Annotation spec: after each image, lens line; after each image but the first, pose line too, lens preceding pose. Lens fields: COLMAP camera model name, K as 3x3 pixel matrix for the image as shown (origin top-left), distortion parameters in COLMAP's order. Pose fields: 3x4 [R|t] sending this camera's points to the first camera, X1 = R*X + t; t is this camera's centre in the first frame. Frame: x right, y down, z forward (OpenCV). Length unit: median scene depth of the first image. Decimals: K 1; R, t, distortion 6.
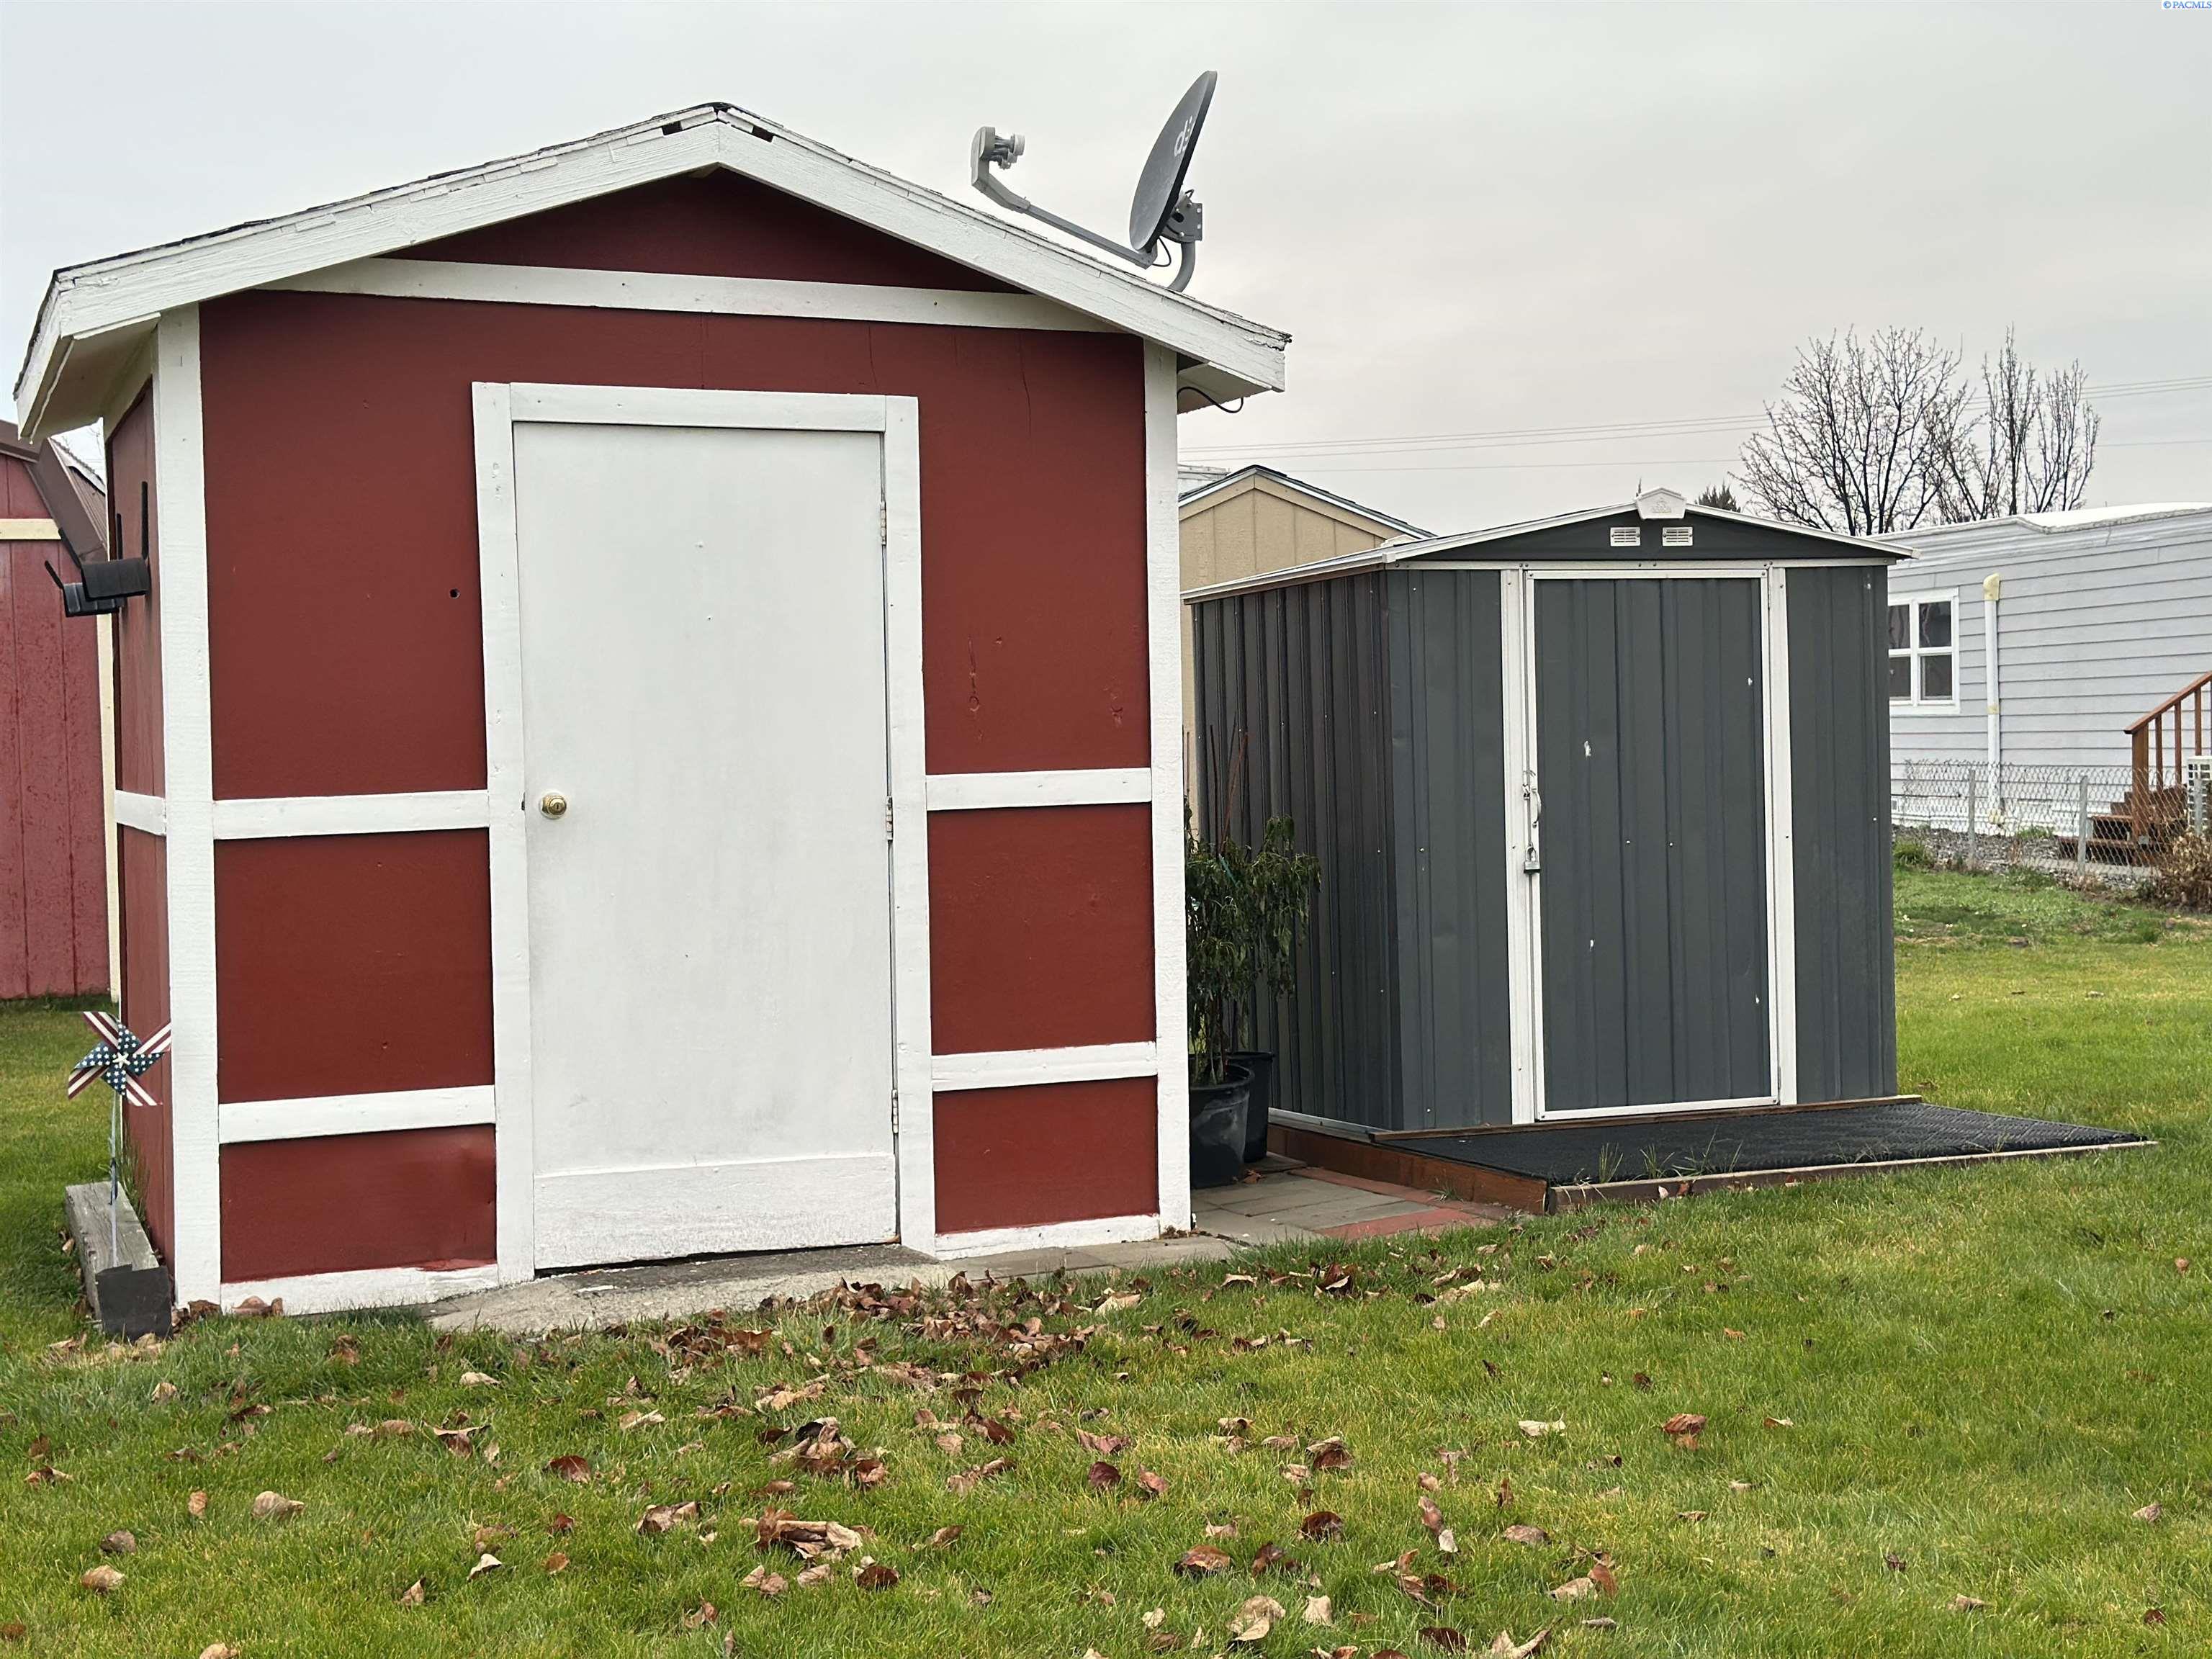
lens RADIAL K [[3130.9, 0, 1106.0], [0, 3130.9, 829.5], [0, 0, 1]] dist [0.166567, -0.261637]
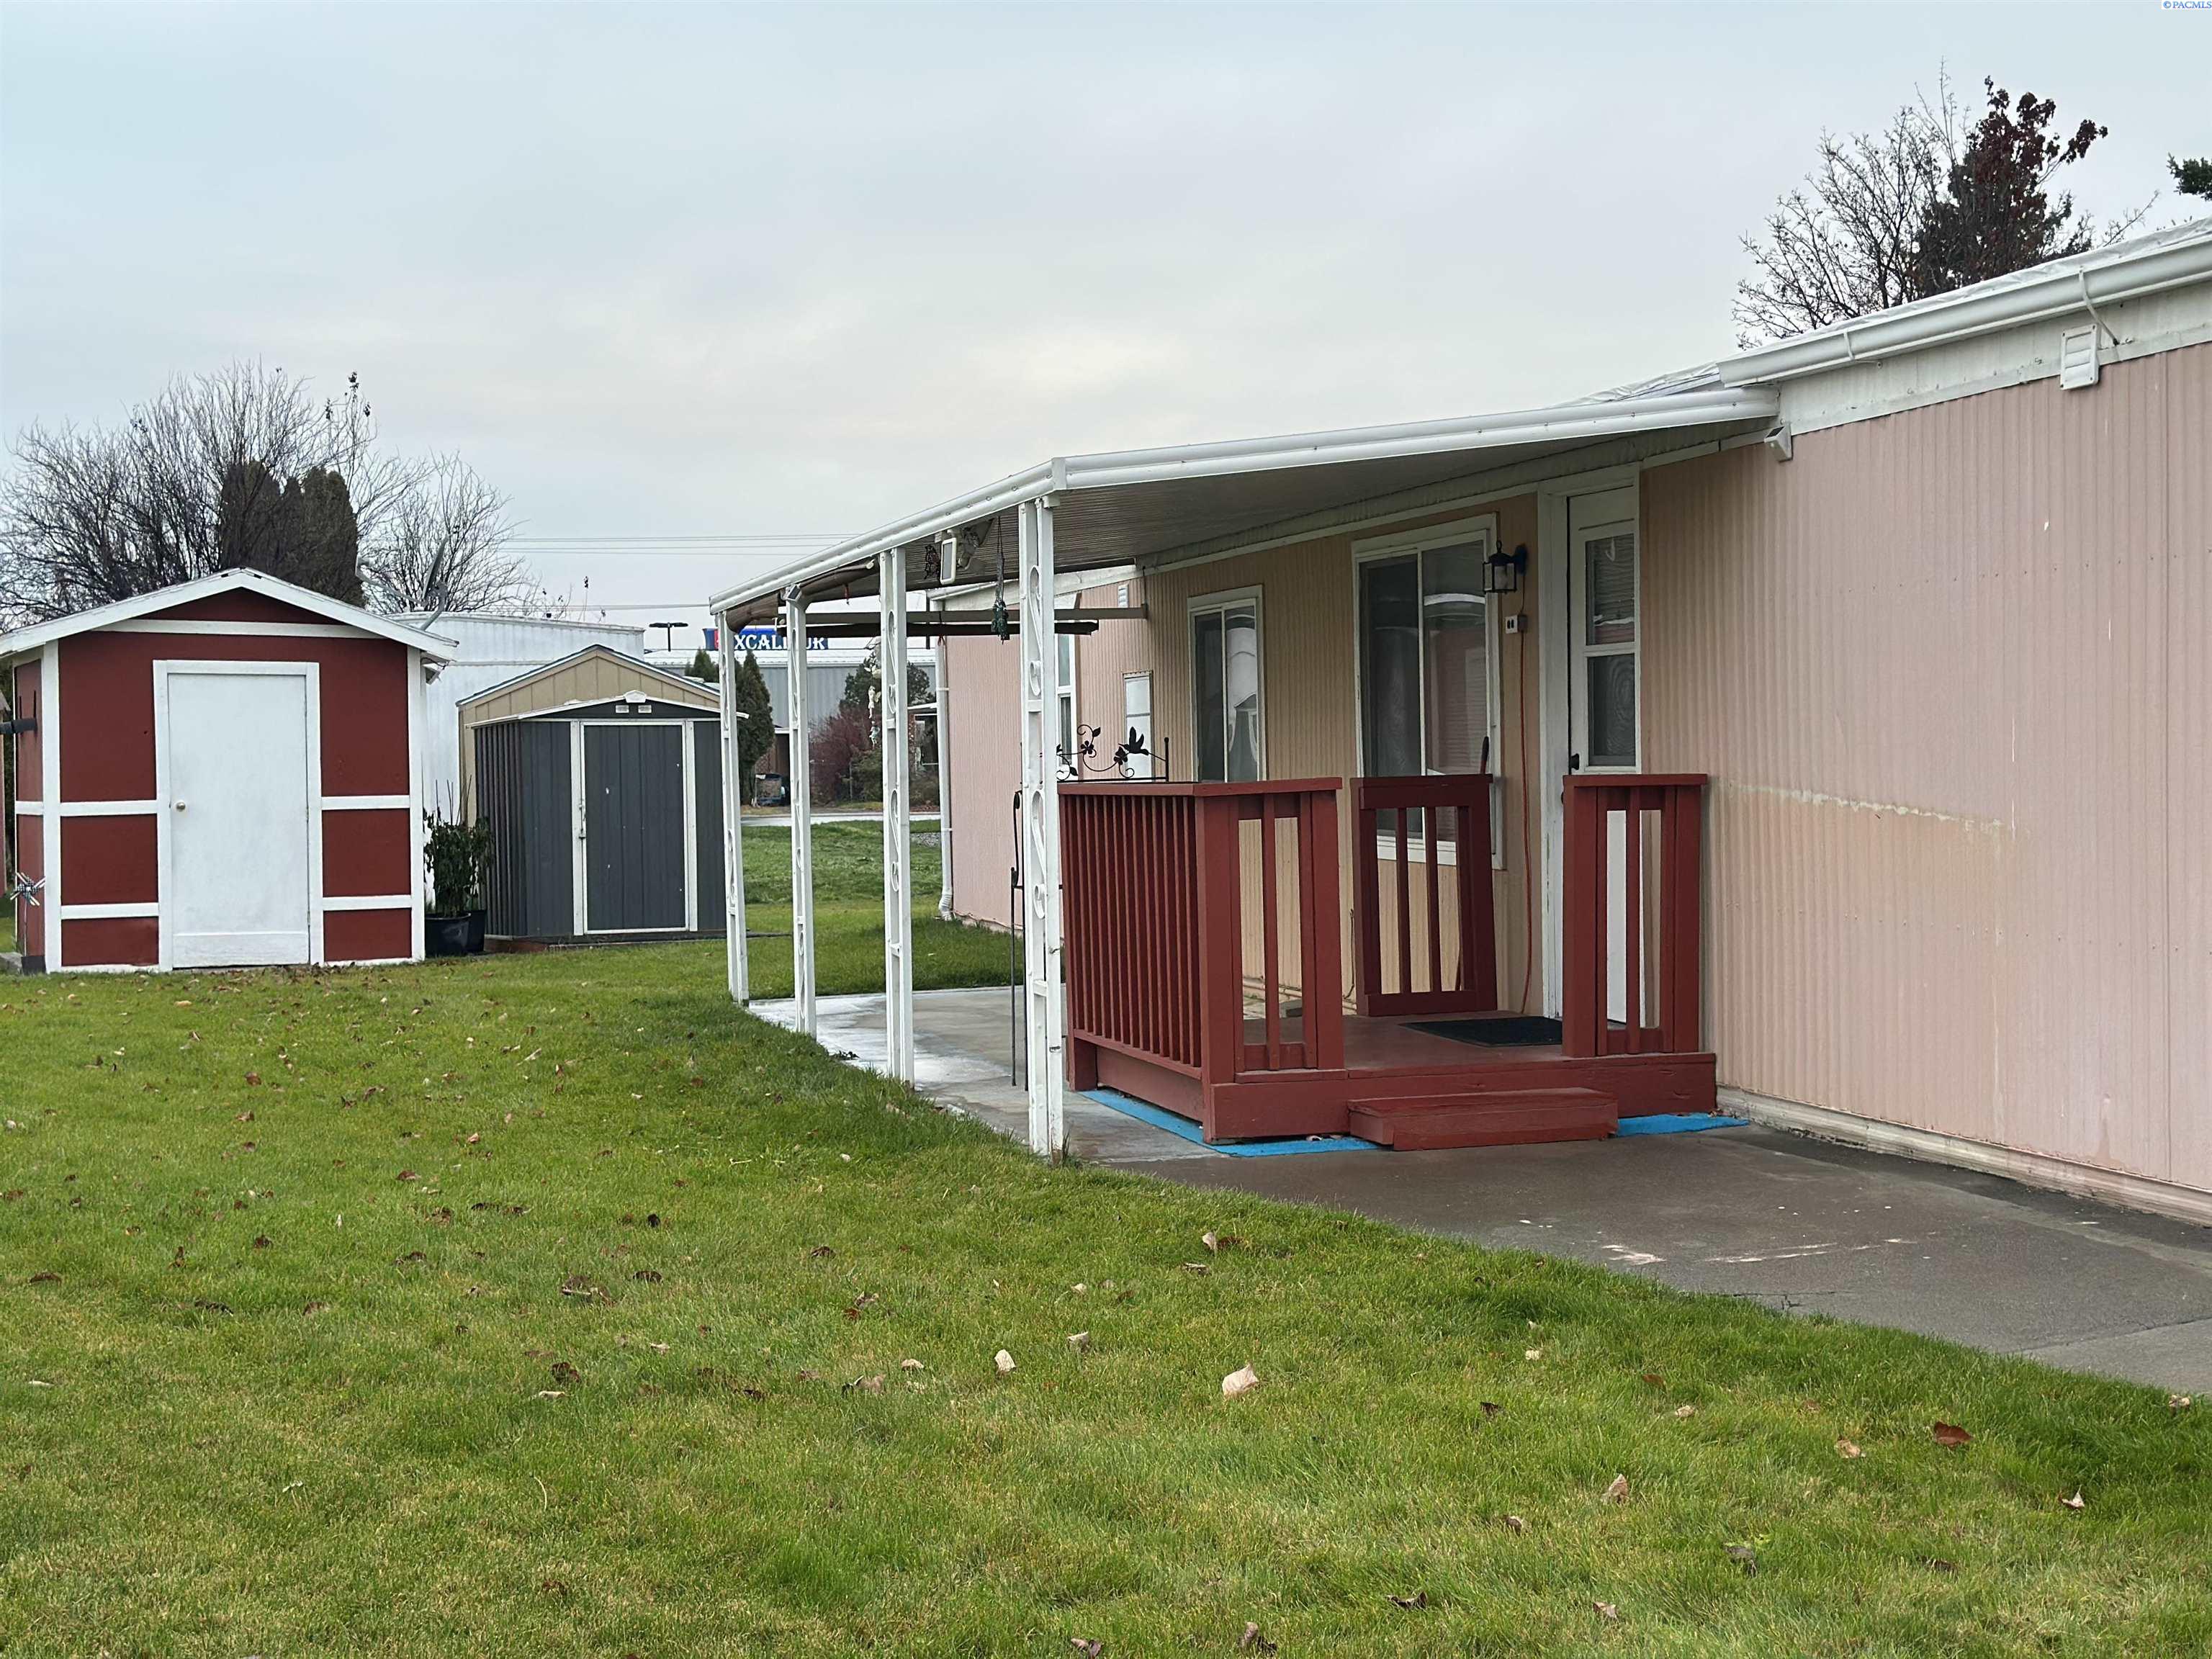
lens RADIAL K [[3130.9, 0, 1106.0], [0, 3130.9, 829.5], [0, 0, 1]] dist [0.166567, -0.261637]
pose [[0.998650, 0.008376, 0.051268, 0.510014], [-0.007518, 0.999829, -0.016918, 0.055391], [-0.051401, 0.016510, 0.998542, -1.896810]]
